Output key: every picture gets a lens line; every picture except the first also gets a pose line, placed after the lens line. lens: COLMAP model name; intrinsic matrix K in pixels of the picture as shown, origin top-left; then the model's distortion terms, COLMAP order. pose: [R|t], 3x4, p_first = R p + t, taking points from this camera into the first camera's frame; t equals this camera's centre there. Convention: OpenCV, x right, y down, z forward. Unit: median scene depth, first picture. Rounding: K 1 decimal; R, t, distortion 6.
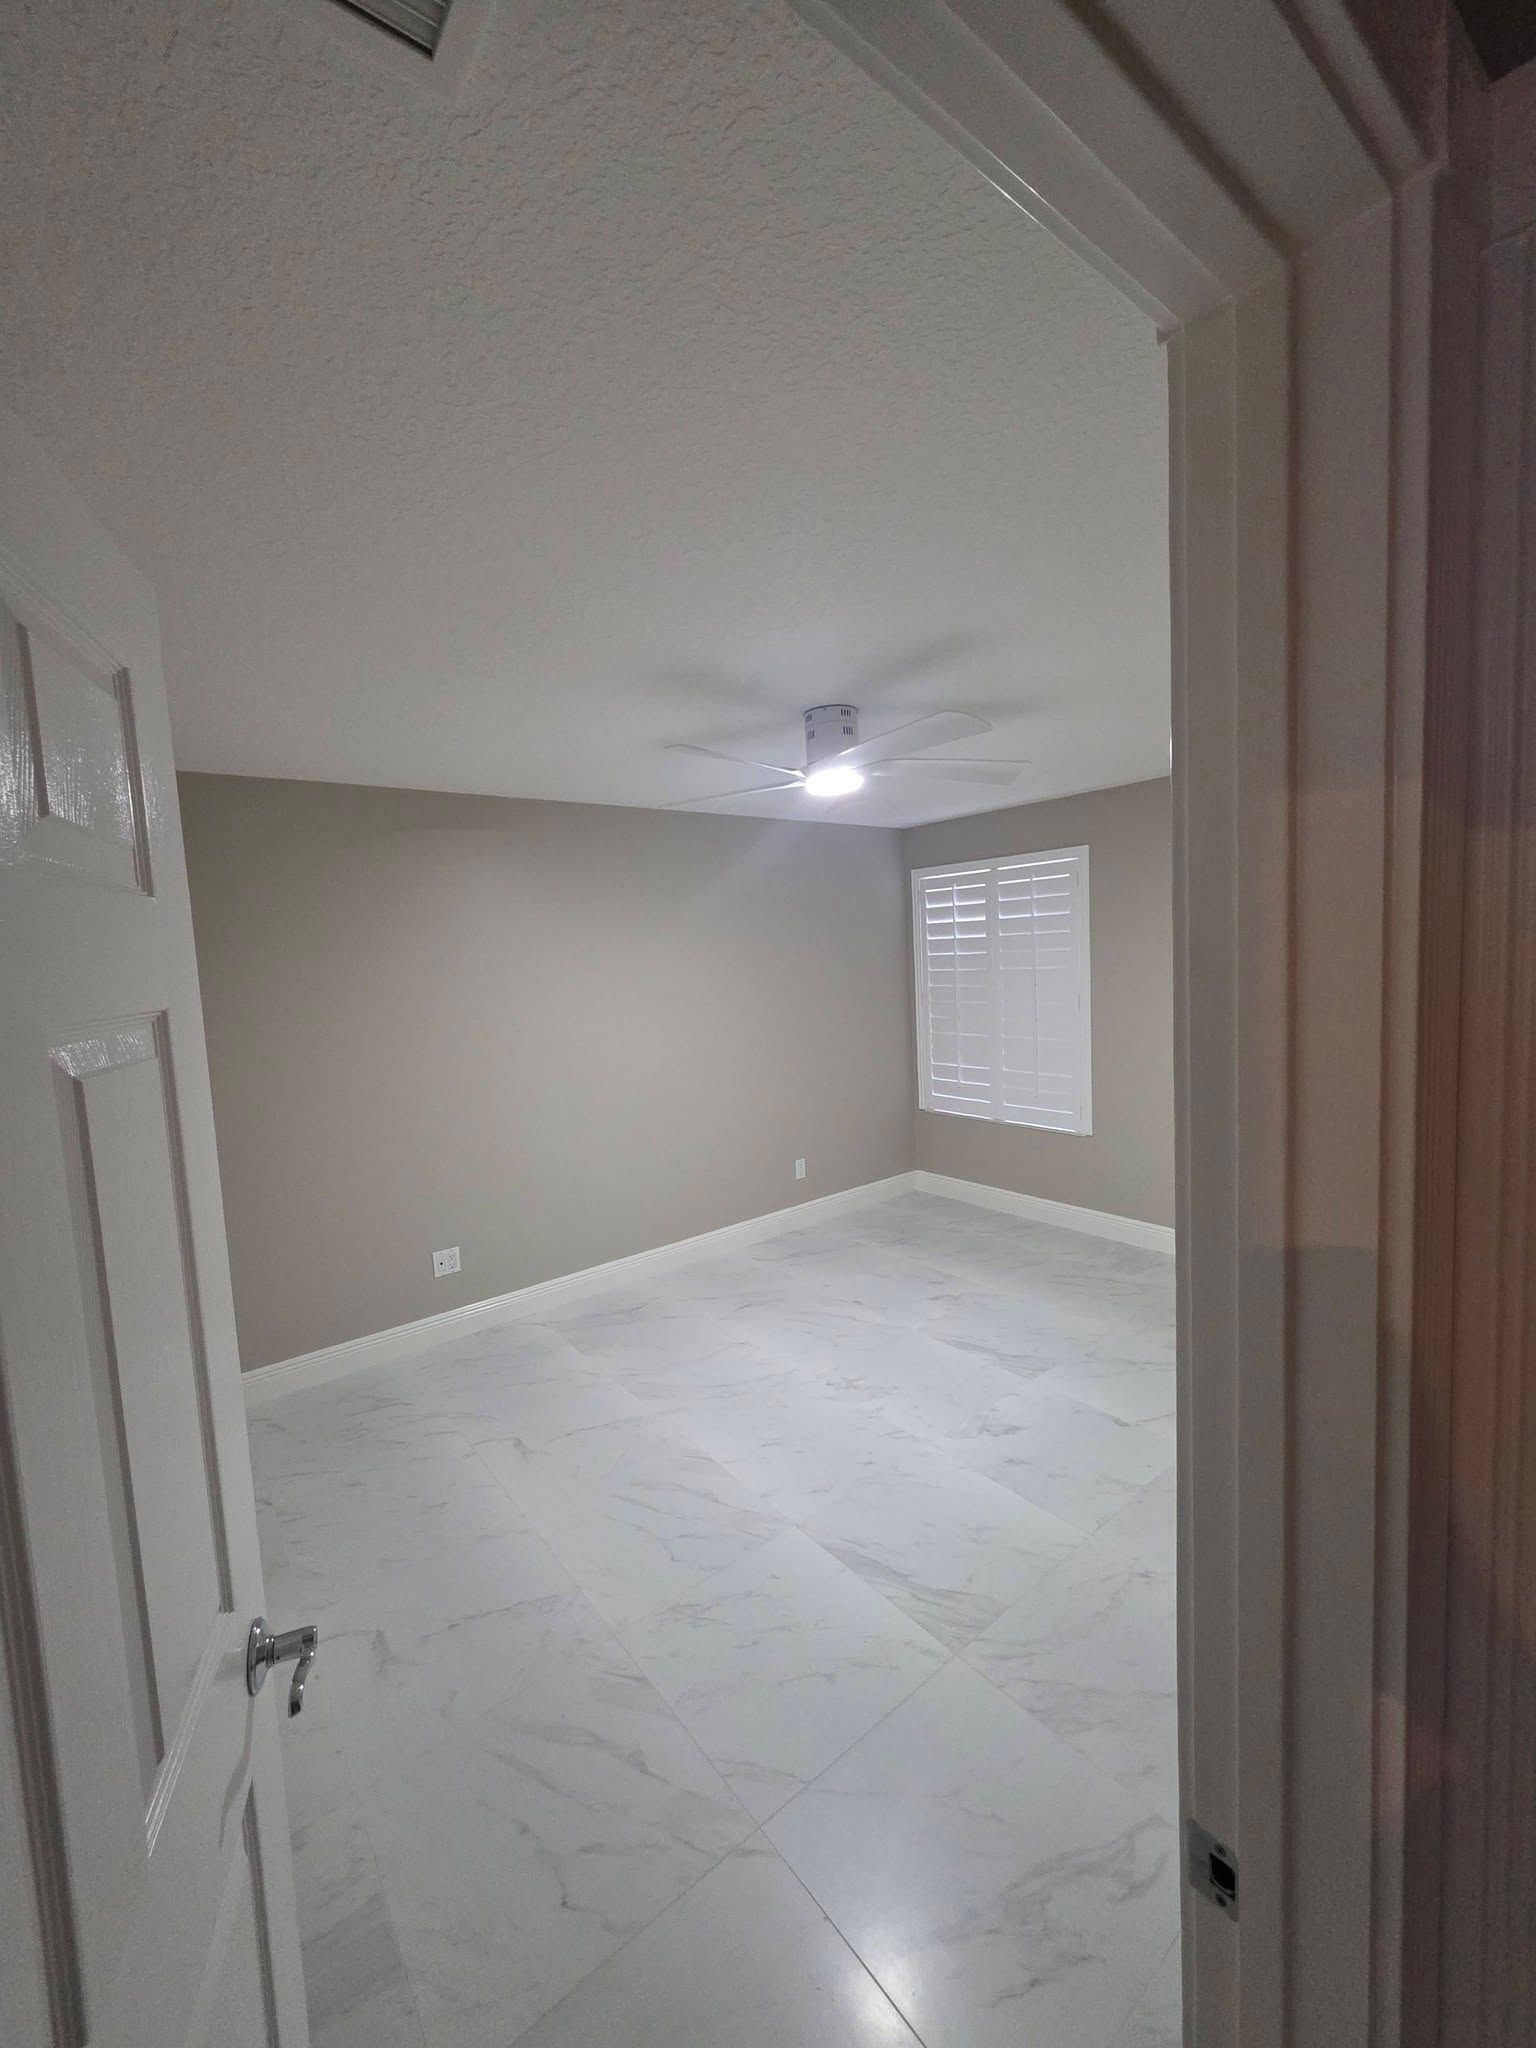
lens RADIAL K [[814.1, 0, 763.7], [0, 814.1, 1023.3], [0, 0, 1]] dist [-0.000368, 0.000179]
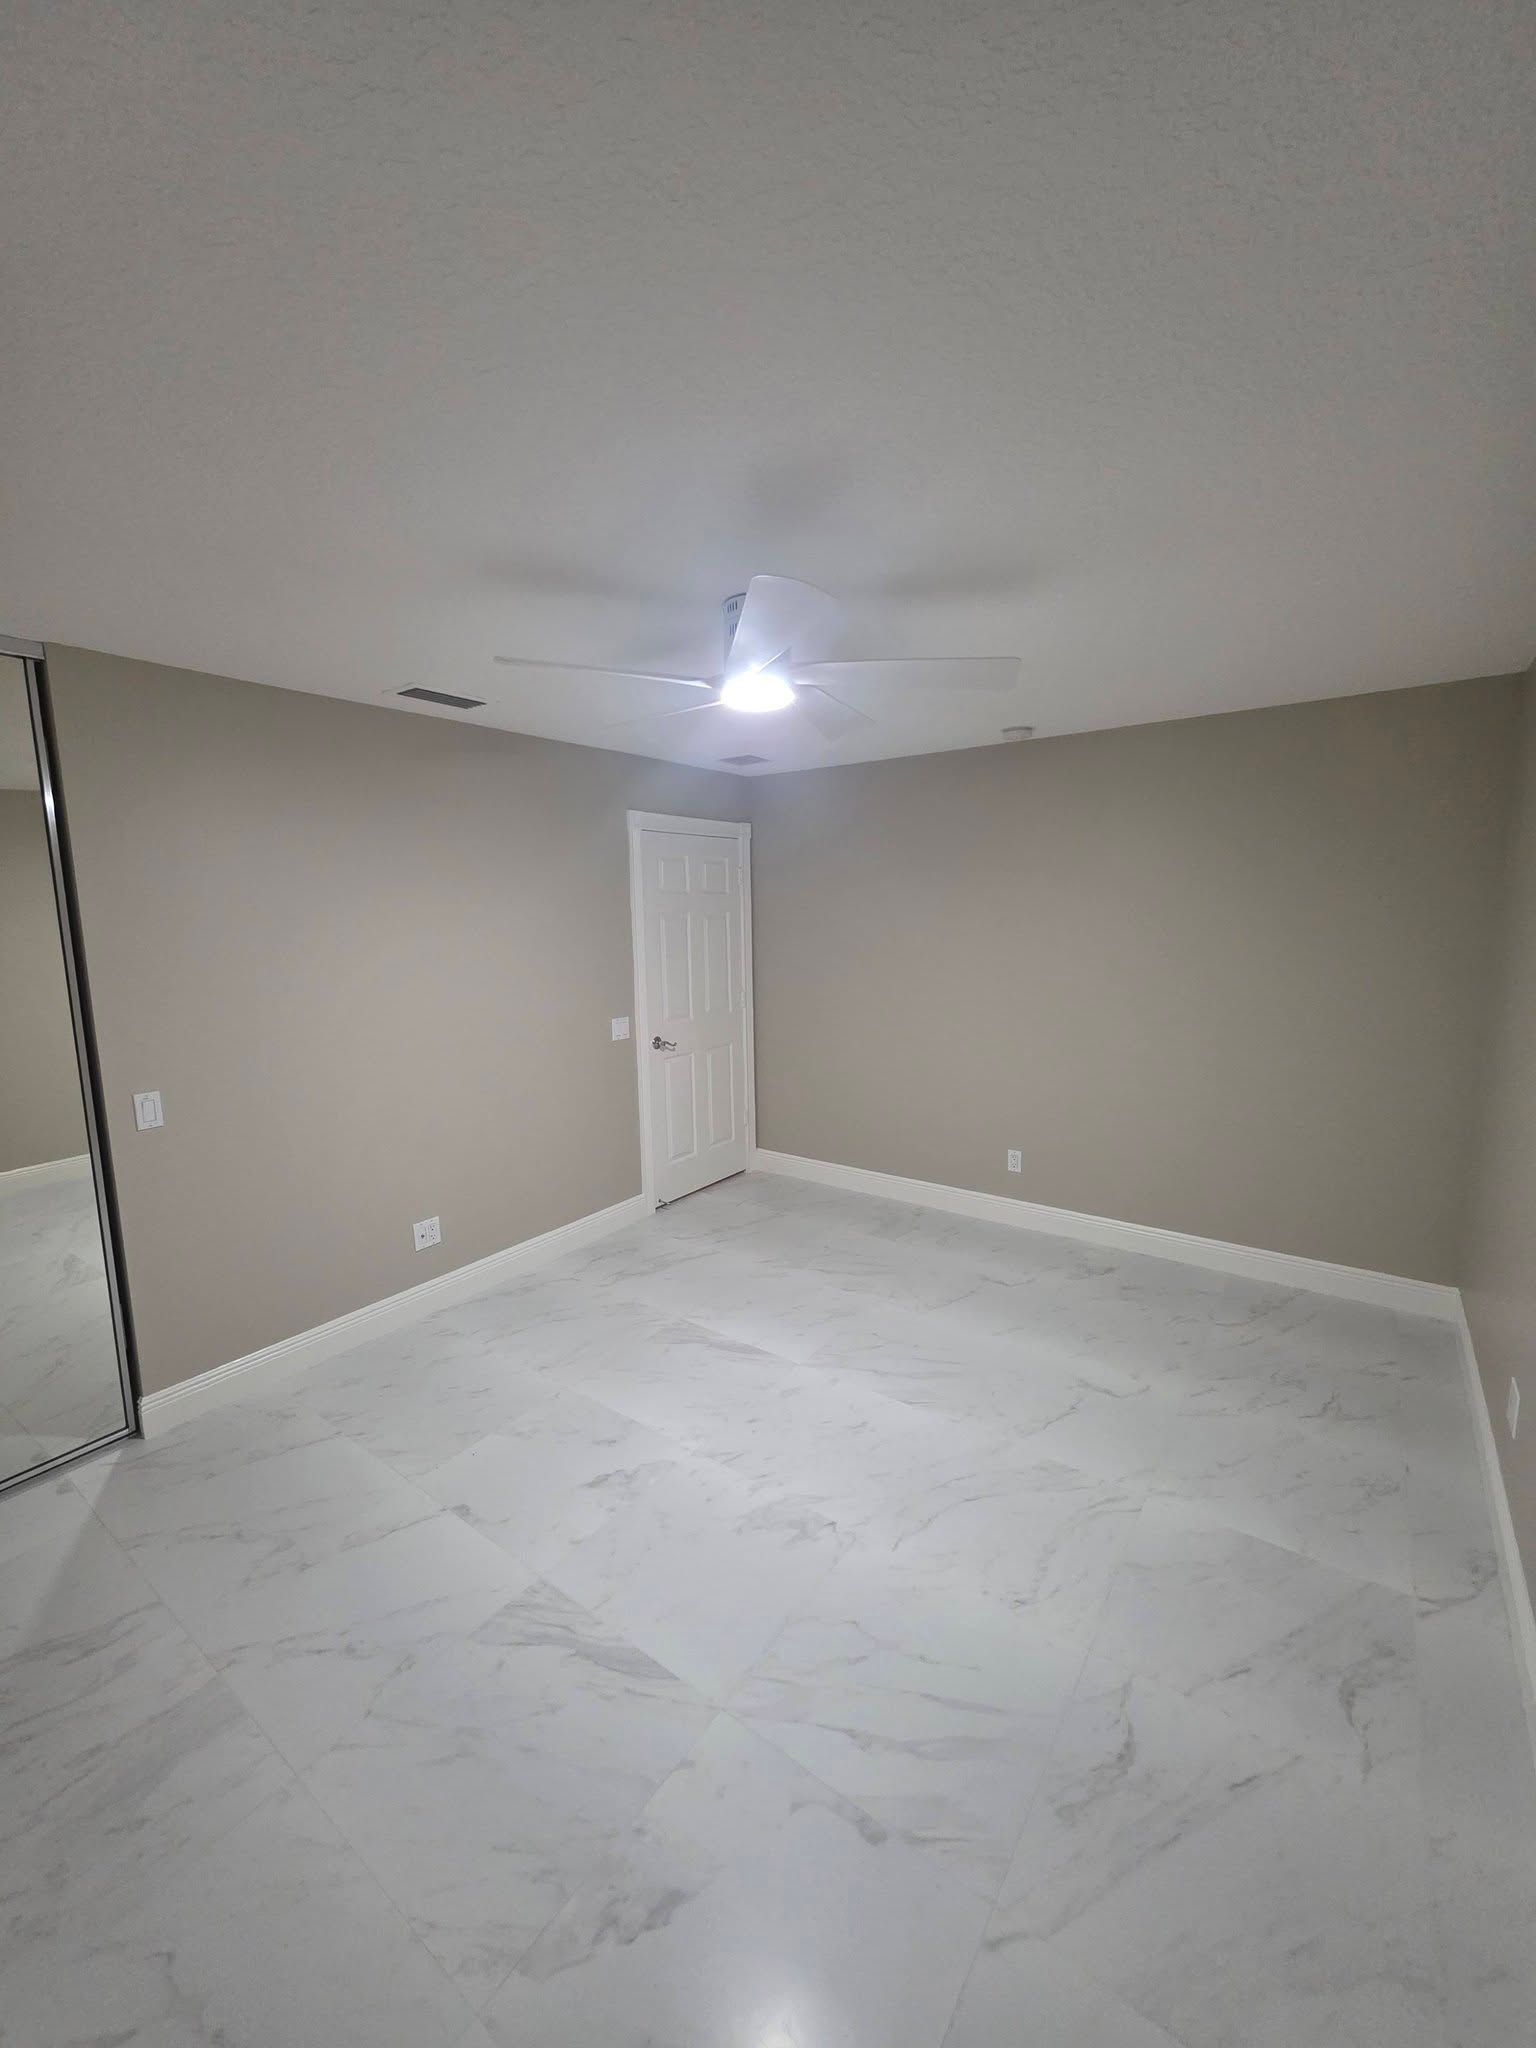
lens RADIAL K [[814.1, 0, 763.7], [0, 814.1, 1023.3], [0, 0, 1]] dist [-0.000368, 0.000179]
pose [[-0.960294, 0.107034, -0.257640, 0.228212], [0.046711, 0.972126, 0.229757, -0.118750], [0.275051, 0.208600, -0.938527, 1.304124]]
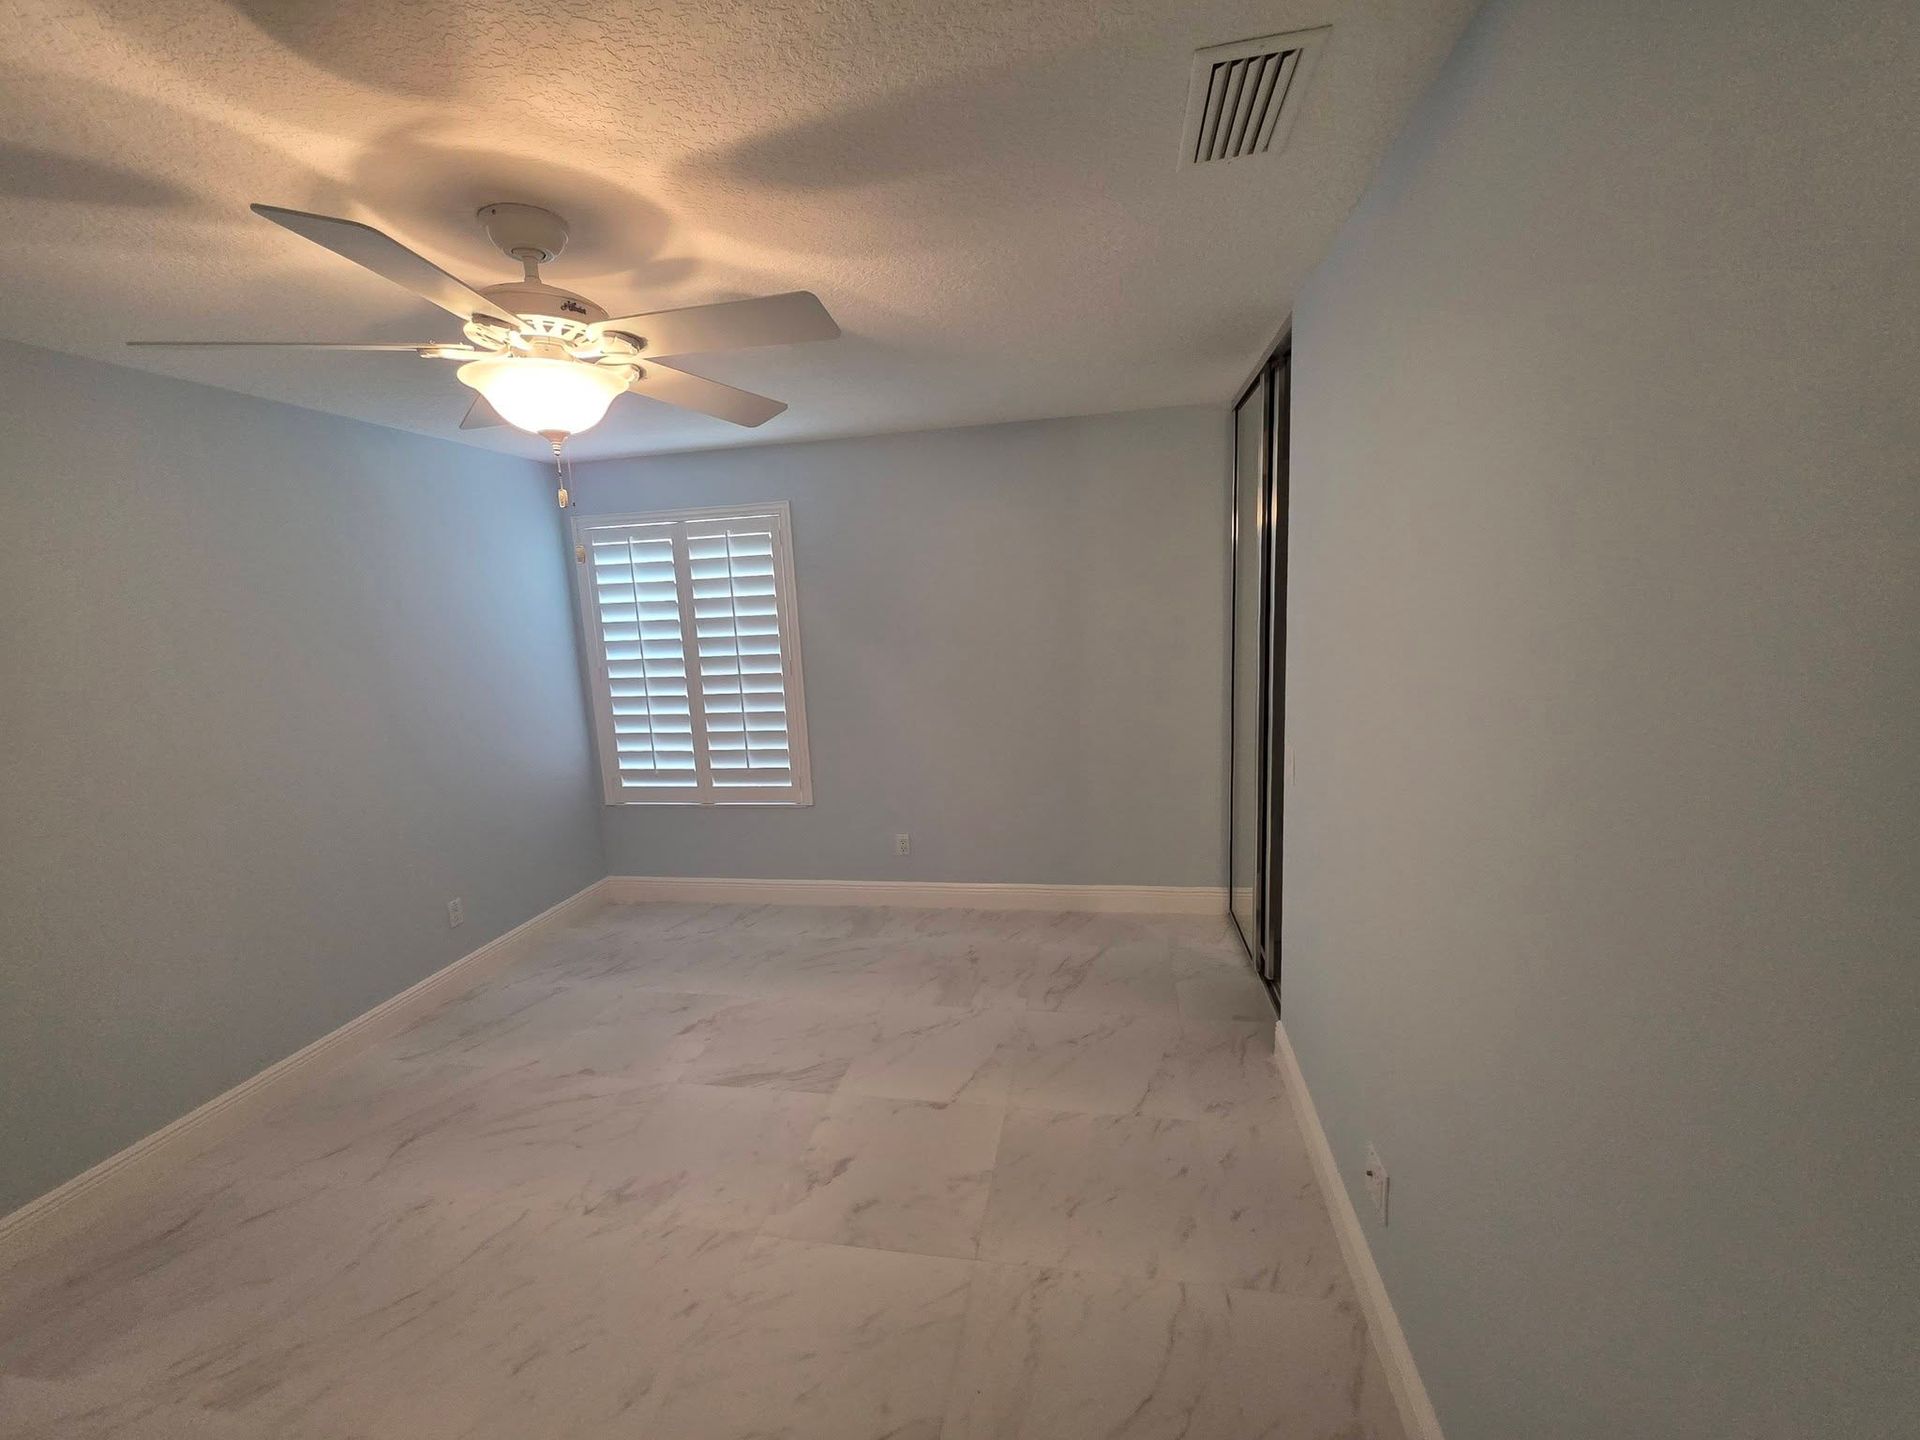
lens RADIAL K [[763.2, 0, 969.5], [0, 763.2, 726.5], [0, 0, 1]] dist [-0.000368, 0.000179]
pose [[0.747703, -0.090288, 0.657866, -0.060687], [0.063104, 0.995891, 0.064959, -0.004840], [-0.661028, -0.007056, 0.750328, 0.230492]]
